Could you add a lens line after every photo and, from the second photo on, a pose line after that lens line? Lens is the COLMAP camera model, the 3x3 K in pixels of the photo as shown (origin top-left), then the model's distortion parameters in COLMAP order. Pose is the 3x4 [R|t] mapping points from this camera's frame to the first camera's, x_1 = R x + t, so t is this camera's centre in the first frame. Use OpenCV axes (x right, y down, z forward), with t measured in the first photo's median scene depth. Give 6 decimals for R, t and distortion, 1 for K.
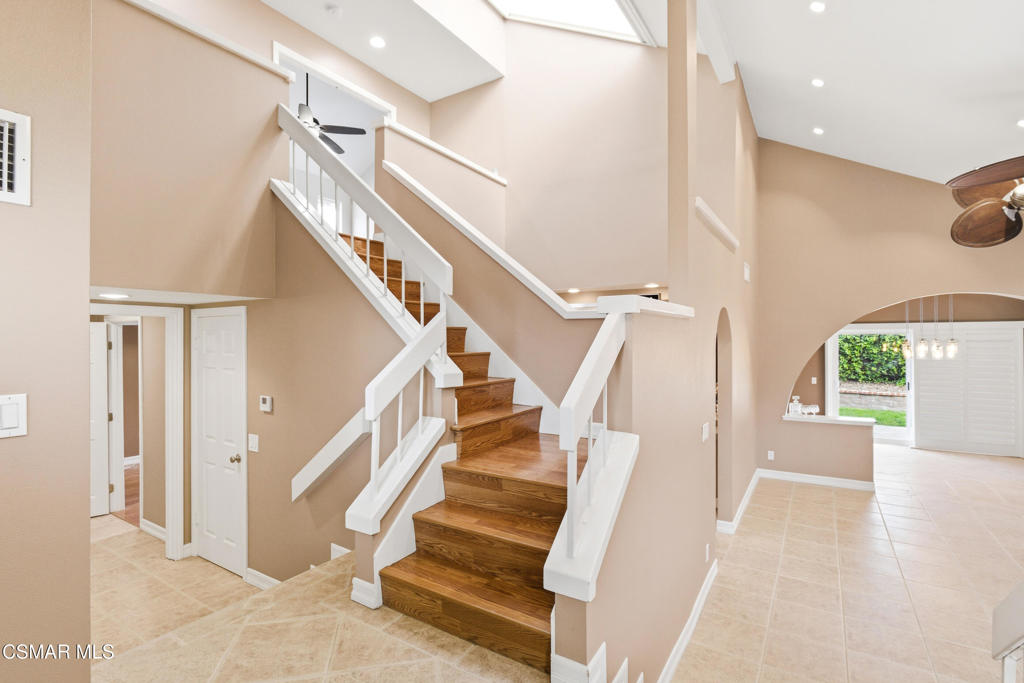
lens RADIAL K [[482.1, 0, 514.9], [0, 482.1, 341.2], [0, 0, 1]] dist [-0.007311, 0.000329]
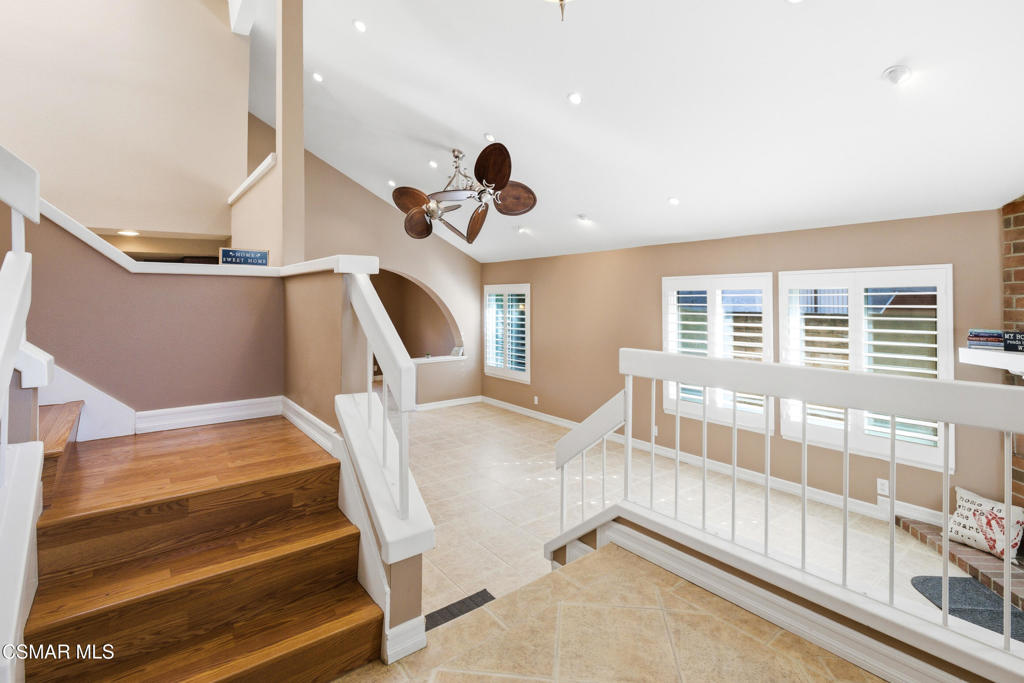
lens RADIAL K [[482.1, 0, 513.0], [0, 482.1, 293.6], [0, 0, 1]] dist [-0.007311, 0.000329]
pose [[0.337583, 0.010273, 0.941240, -0.289197], [0.008667, 0.999864, -0.014021, 0.000961], [-0.941256, 0.012891, 0.337448, 0.172660]]
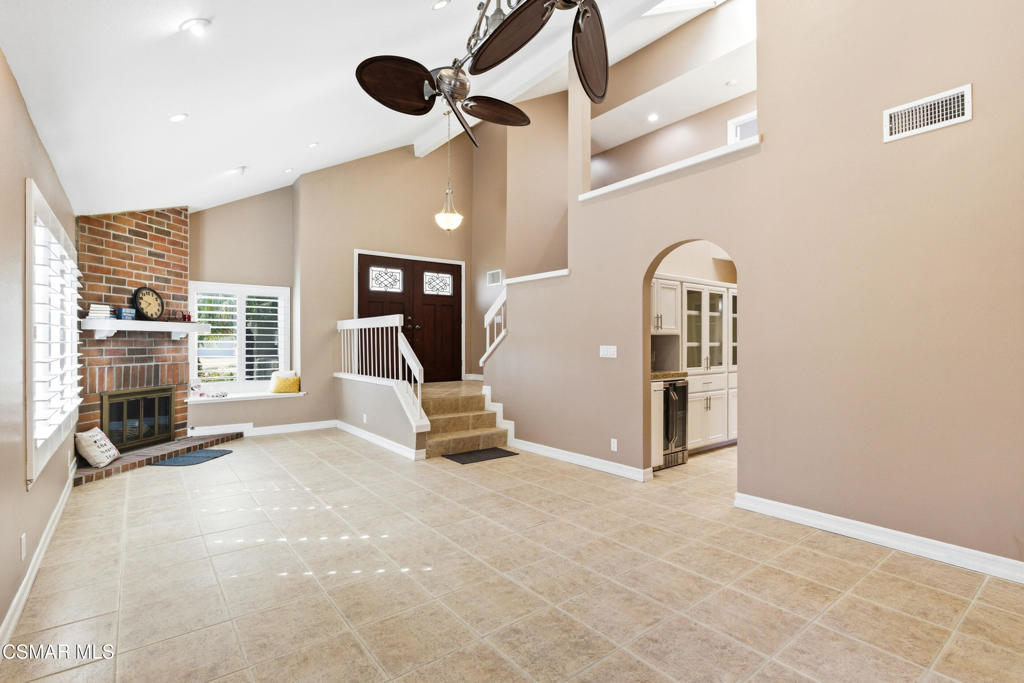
lens RADIAL K [[482.1, 0, 509.5], [0, 482.1, 342.2], [0, 0, 1]] dist [-0.007311, 0.000329]
pose [[-0.335360, -0.000087, -0.942090, 1.375533], [-0.005705, 0.999982, 0.001938, 0.126950], [0.942073, 0.006025, -0.335354, 0.930248]]
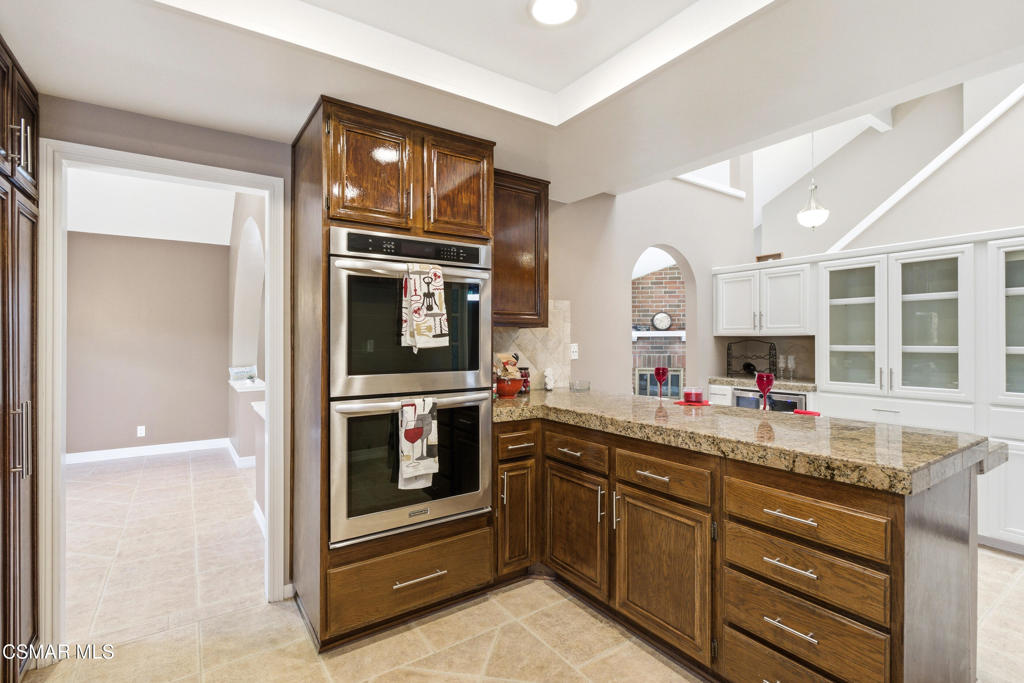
lens RADIAL K [[482.1, 0, 514.5], [0, 482.1, 338.4], [0, 0, 1]] dist [-0.007311, 0.000329]
pose [[-0.919186, 0.003773, 0.393807, 0.288842], [0.003886, 0.999992, -0.000512, 0.114081], [-0.393805, 0.001060, -0.919193, 1.931126]]
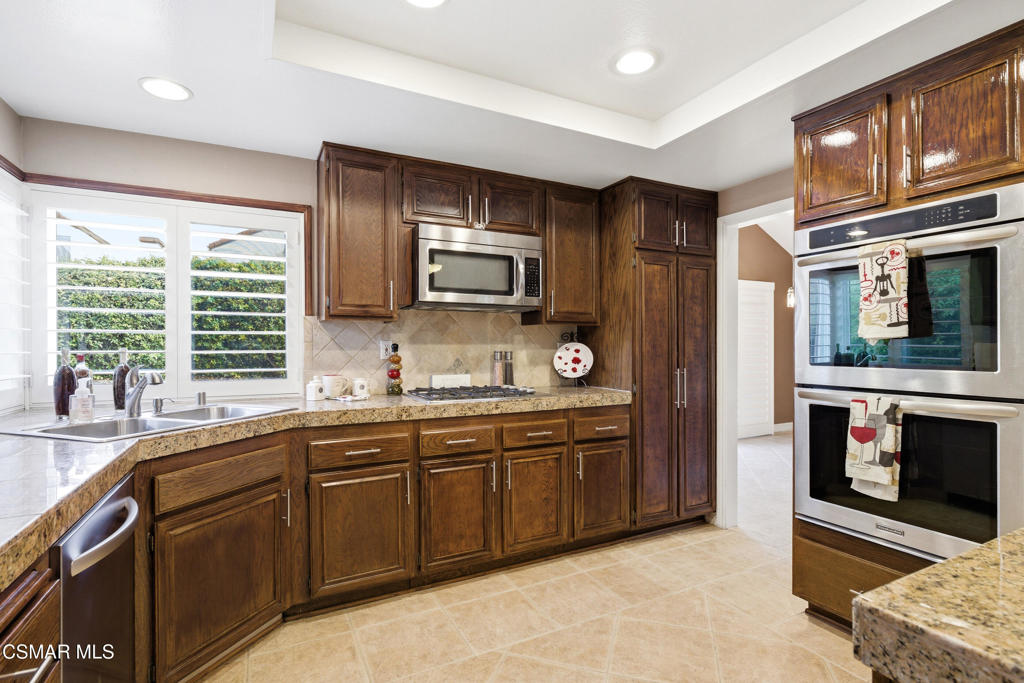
lens RADIAL K [[482.1, 0, 515.7], [0, 482.1, 348.6], [0, 0, 1]] dist [-0.007311, 0.000329]
pose [[0.498682, -0.008118, 0.866747, 0.044777], [0.004703, 0.999967, 0.006659, 0.126738], [-0.866772, 0.000756, 0.498704, 1.597786]]
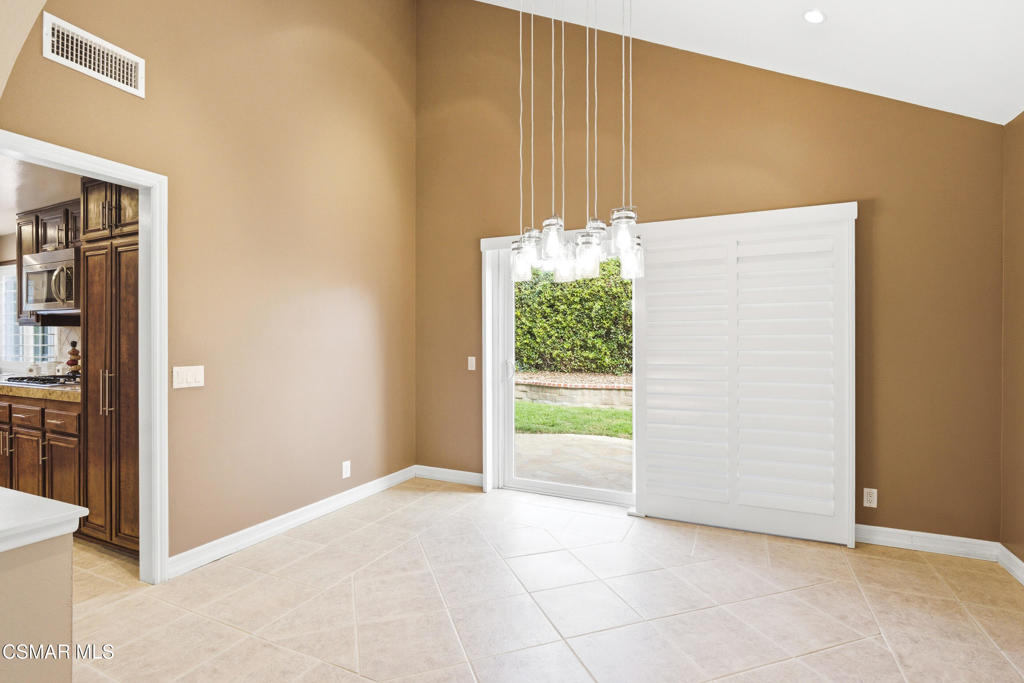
lens RADIAL K [[482.1, 0, 515.7], [0, 482.1, 340.5], [0, 0, 1]] dist [-0.007311, 0.000329]
pose [[0.991956, 0.001776, 0.126572, 1.223828], [-0.000947, 0.999978, -0.006609, 0.127379], [-0.126580, 0.006436, 0.991935, 1.066244]]
